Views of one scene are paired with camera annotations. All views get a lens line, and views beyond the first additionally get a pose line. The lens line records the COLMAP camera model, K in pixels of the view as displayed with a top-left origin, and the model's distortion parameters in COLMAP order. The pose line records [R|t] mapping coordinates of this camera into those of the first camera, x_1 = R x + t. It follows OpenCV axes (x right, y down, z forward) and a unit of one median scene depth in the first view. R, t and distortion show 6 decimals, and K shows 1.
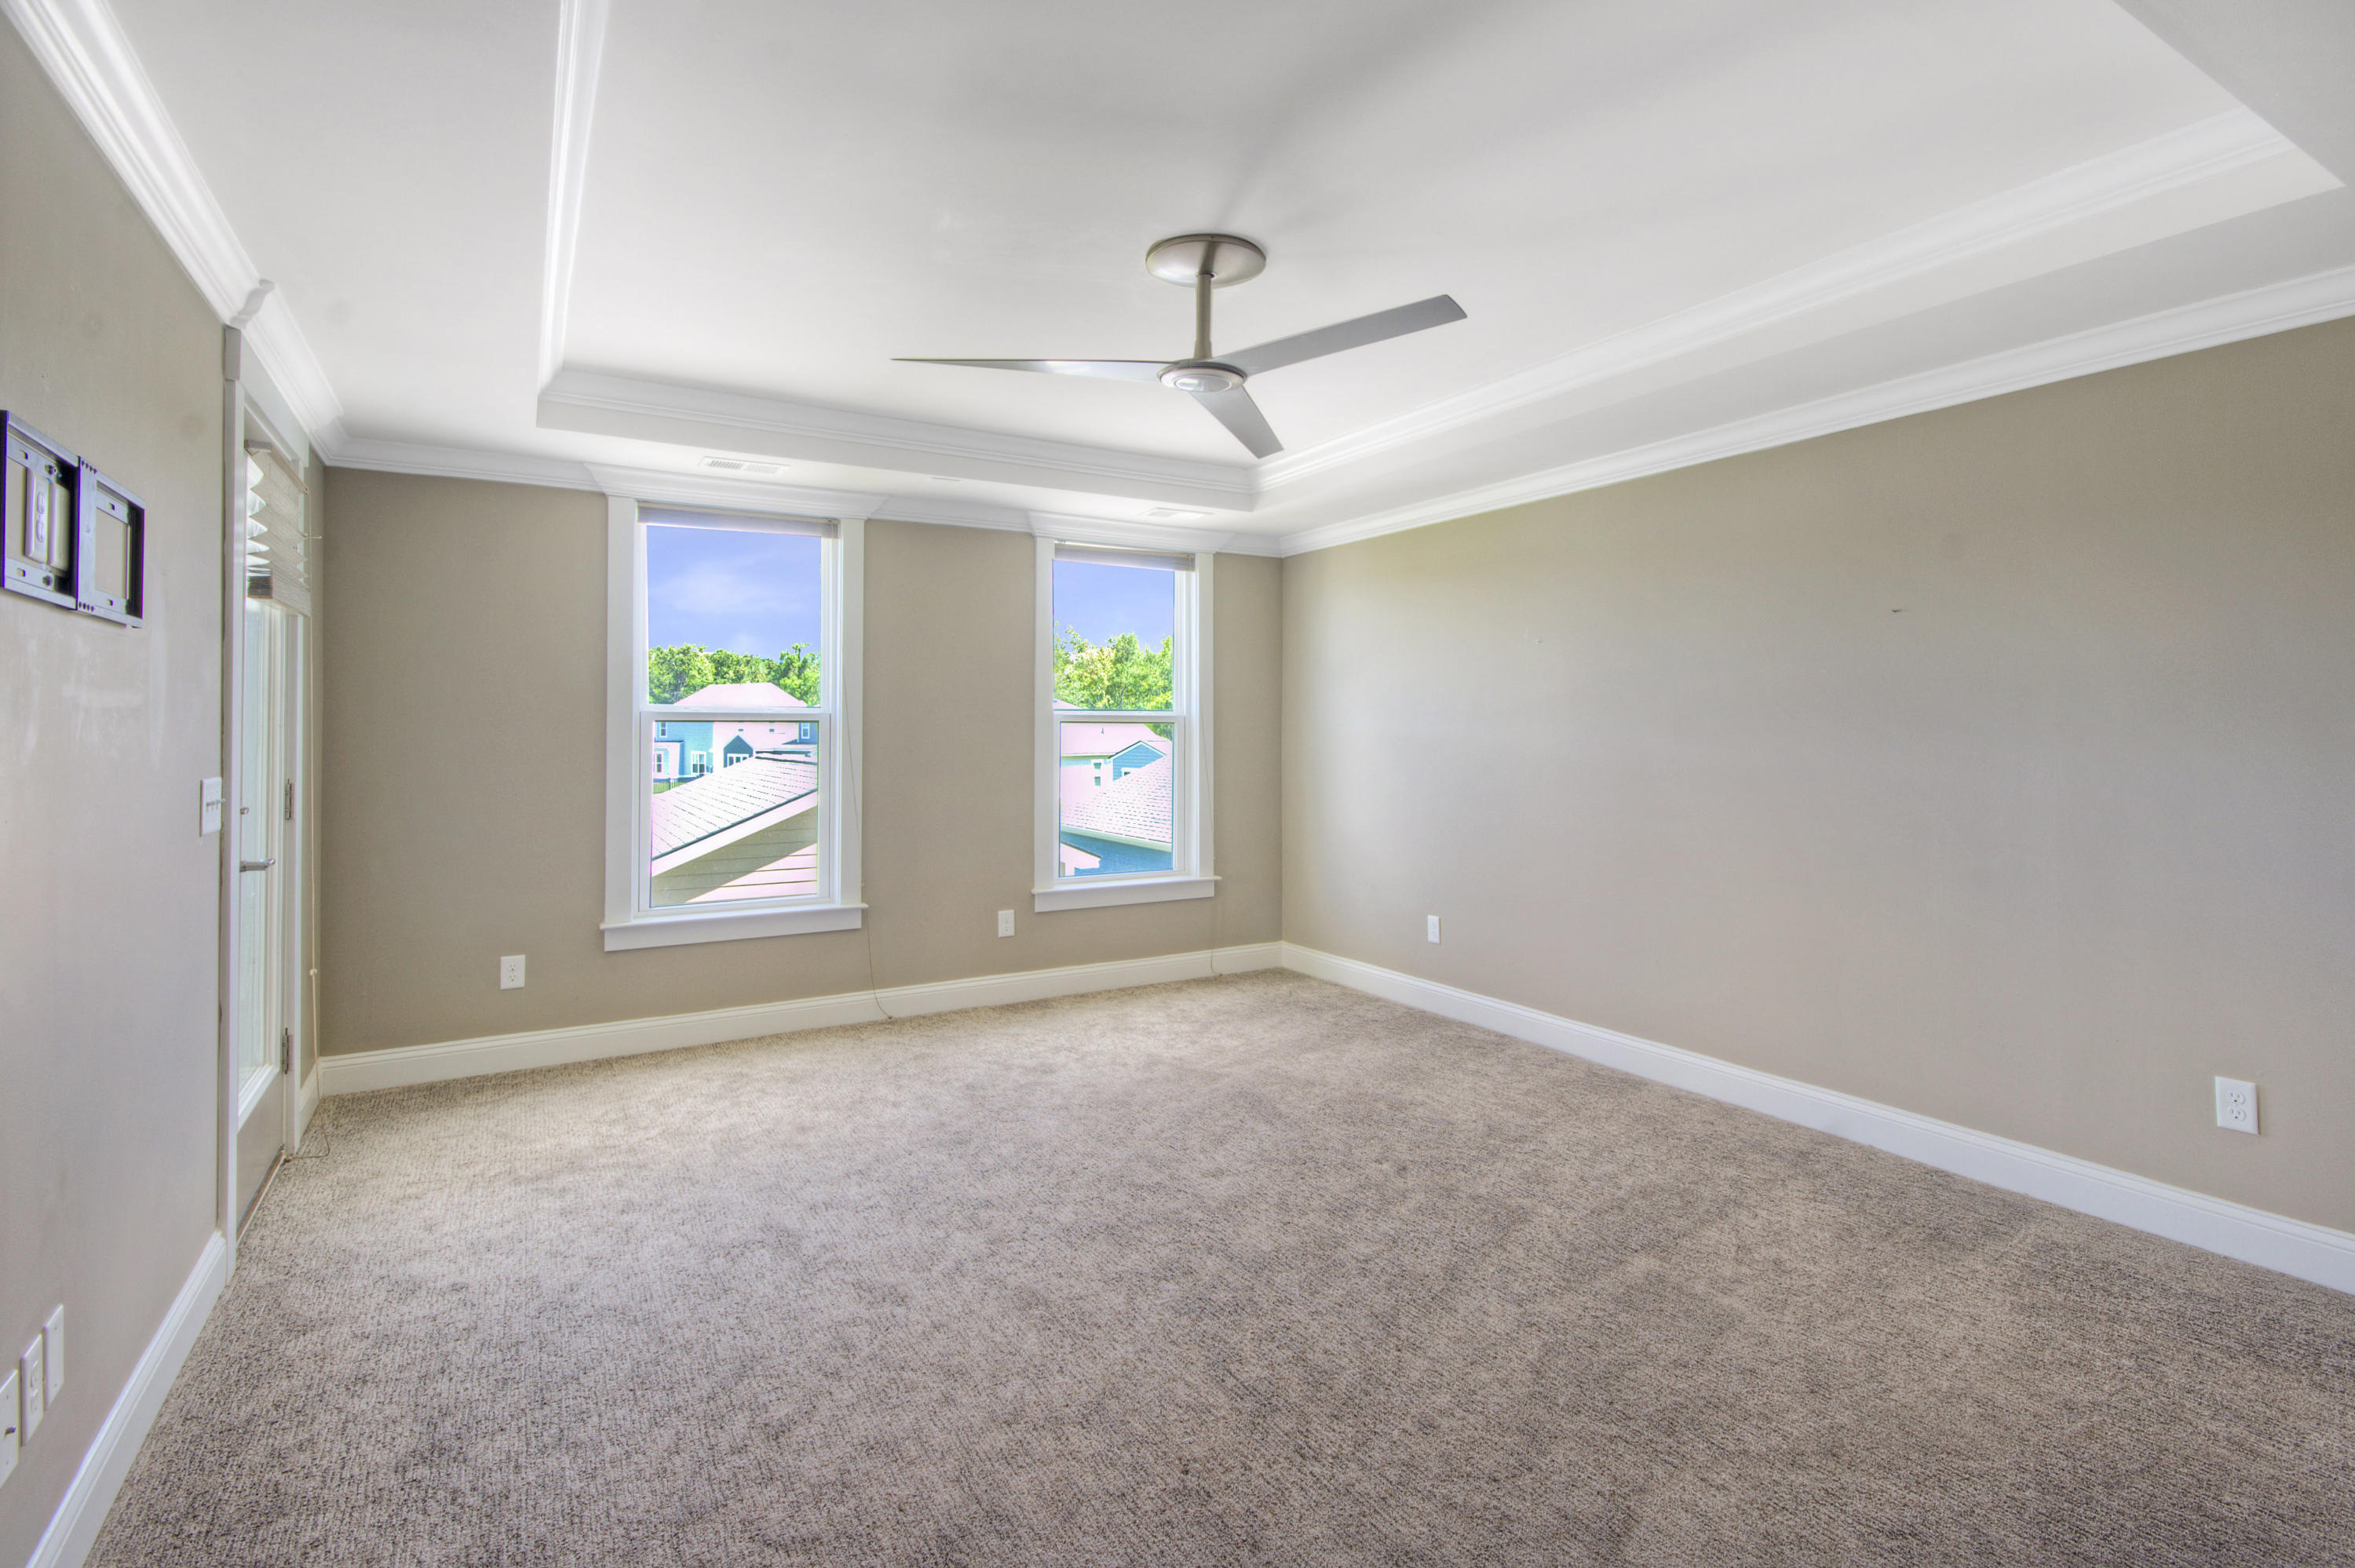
lens RADIAL K [[1104.8, 0, 1217.8], [0, 1104.8, 737.3], [0, 0, 1]] dist [0.016478, -0.003509]
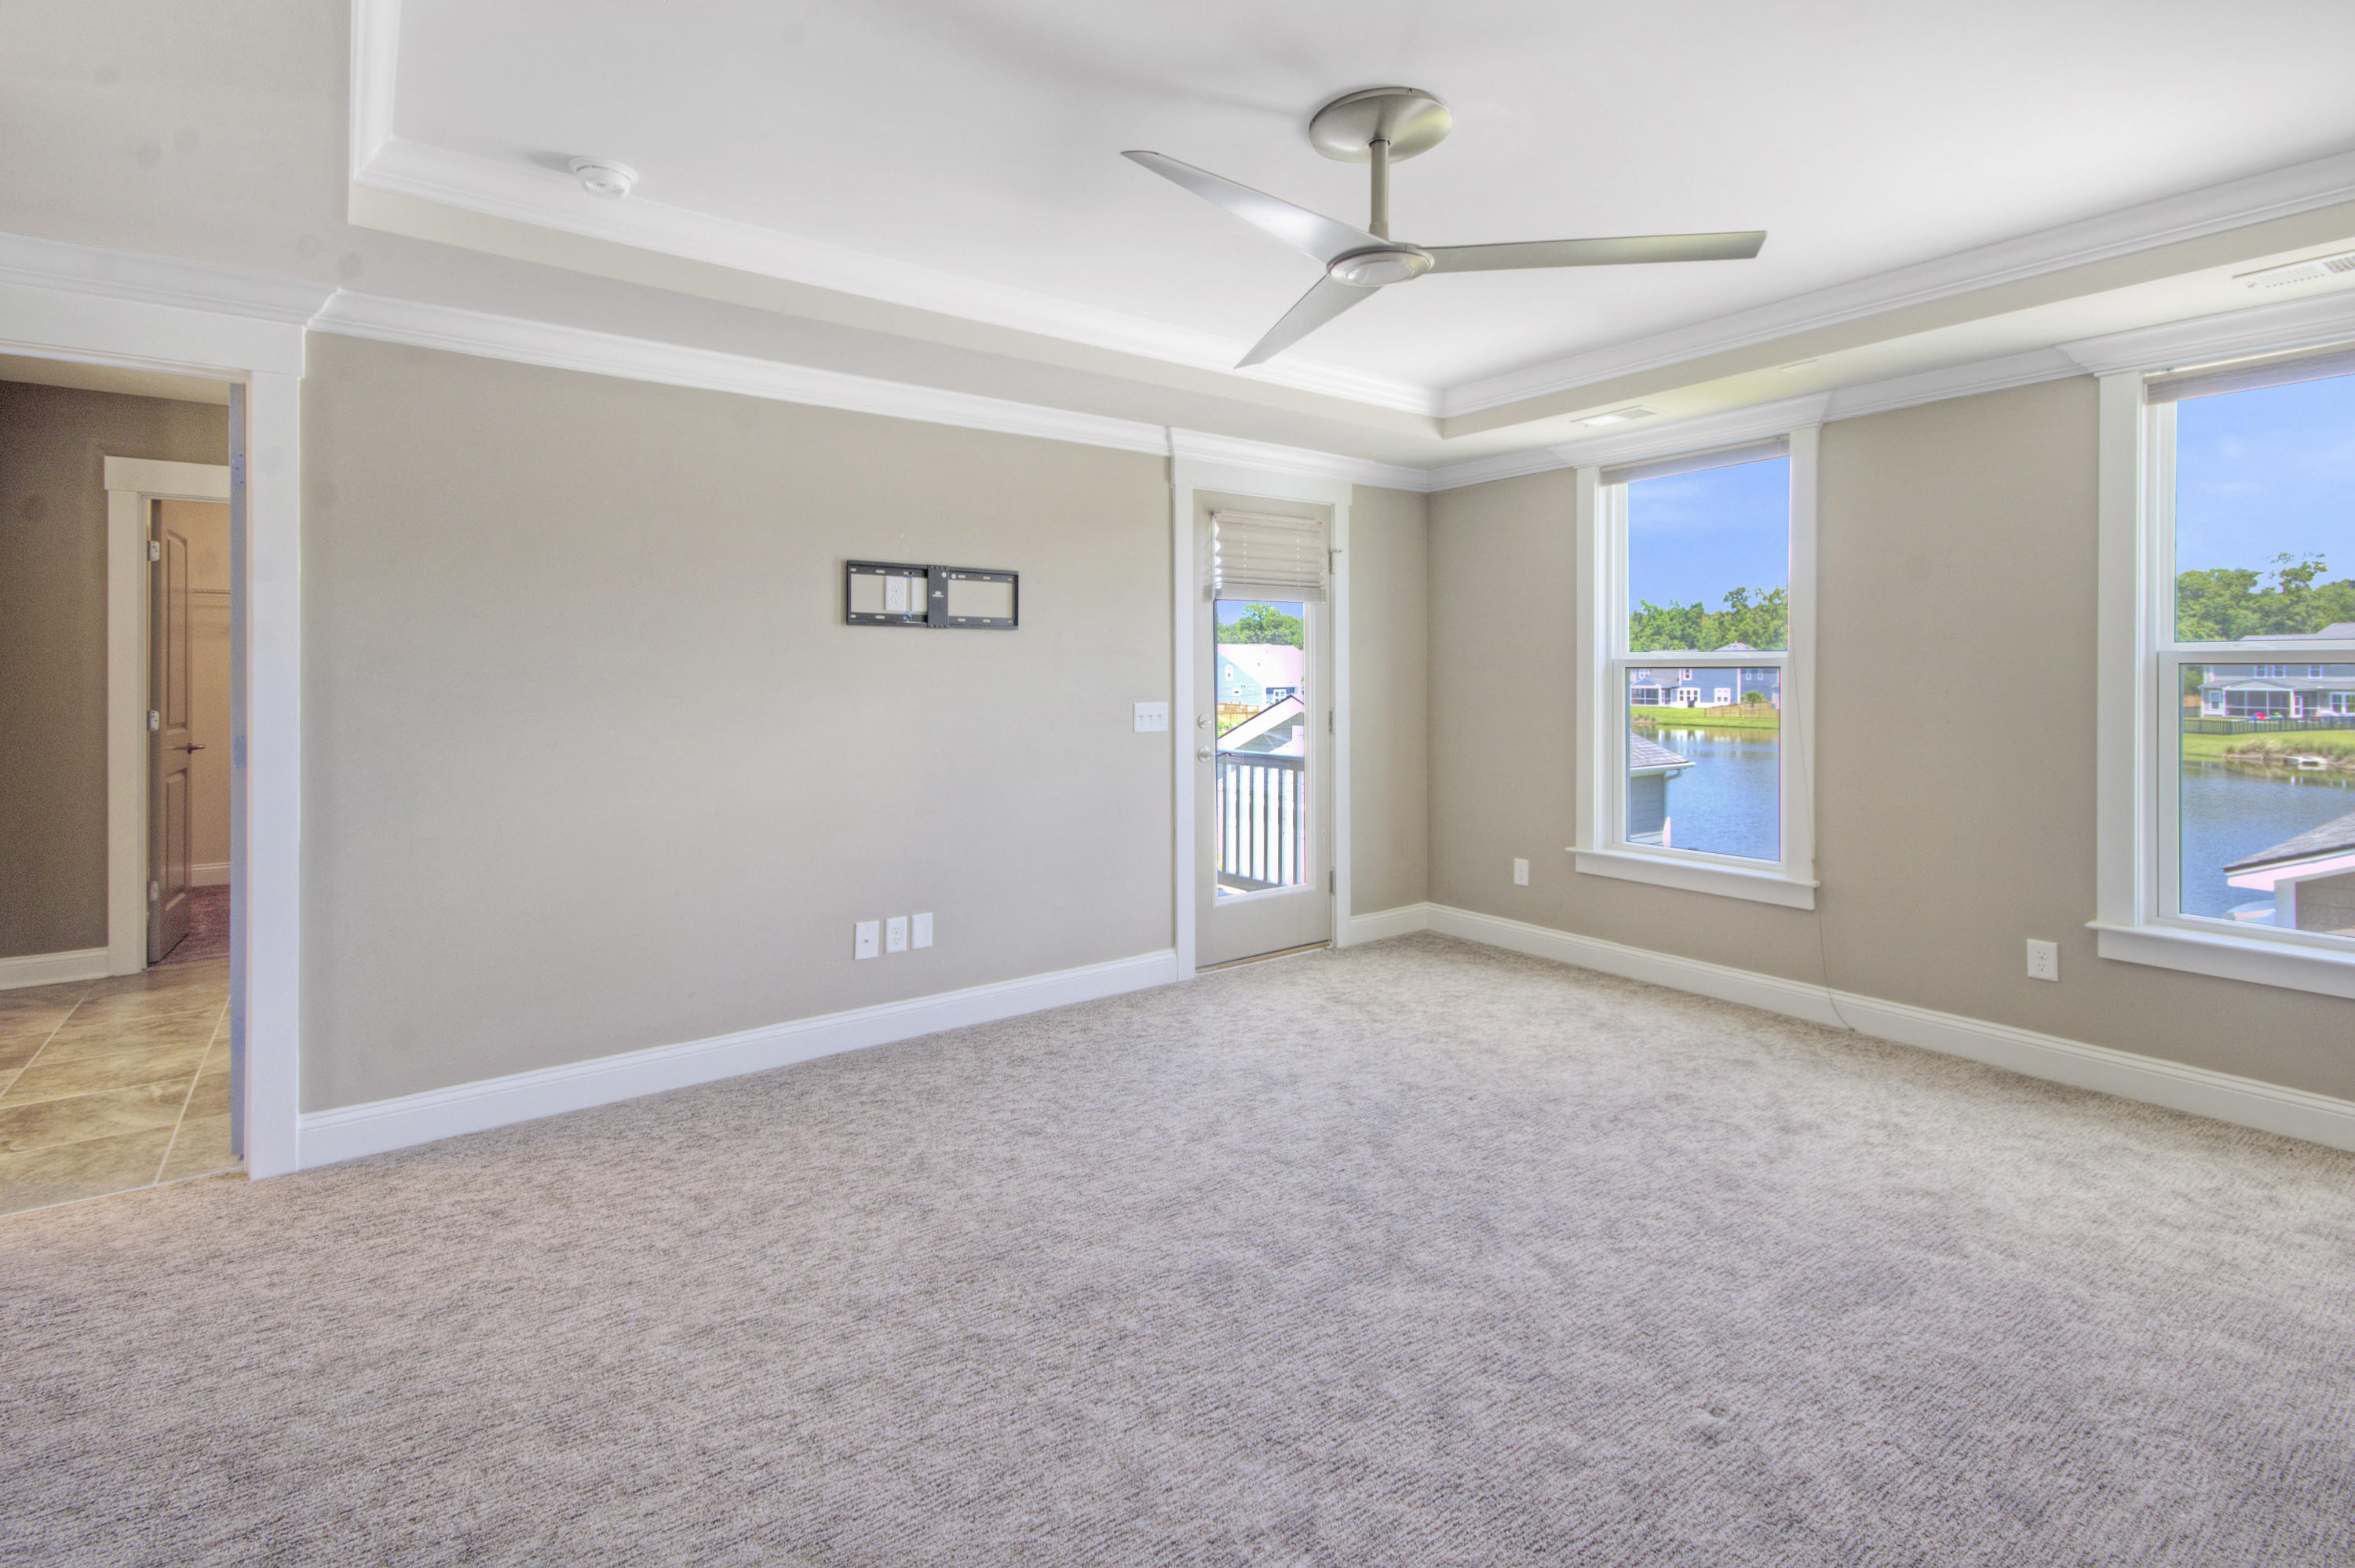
lens RADIAL K [[1104.8, 0, 1194.9], [0, 1104.8, 672.4], [0, 0, 1]] dist [0.016478, -0.003509]
pose [[0.097650, -0.004217, -0.995212, 0.558106], [-0.007772, 0.999957, -0.005000, -0.000997], [0.995190, 0.008223, 0.097613, 0.524604]]
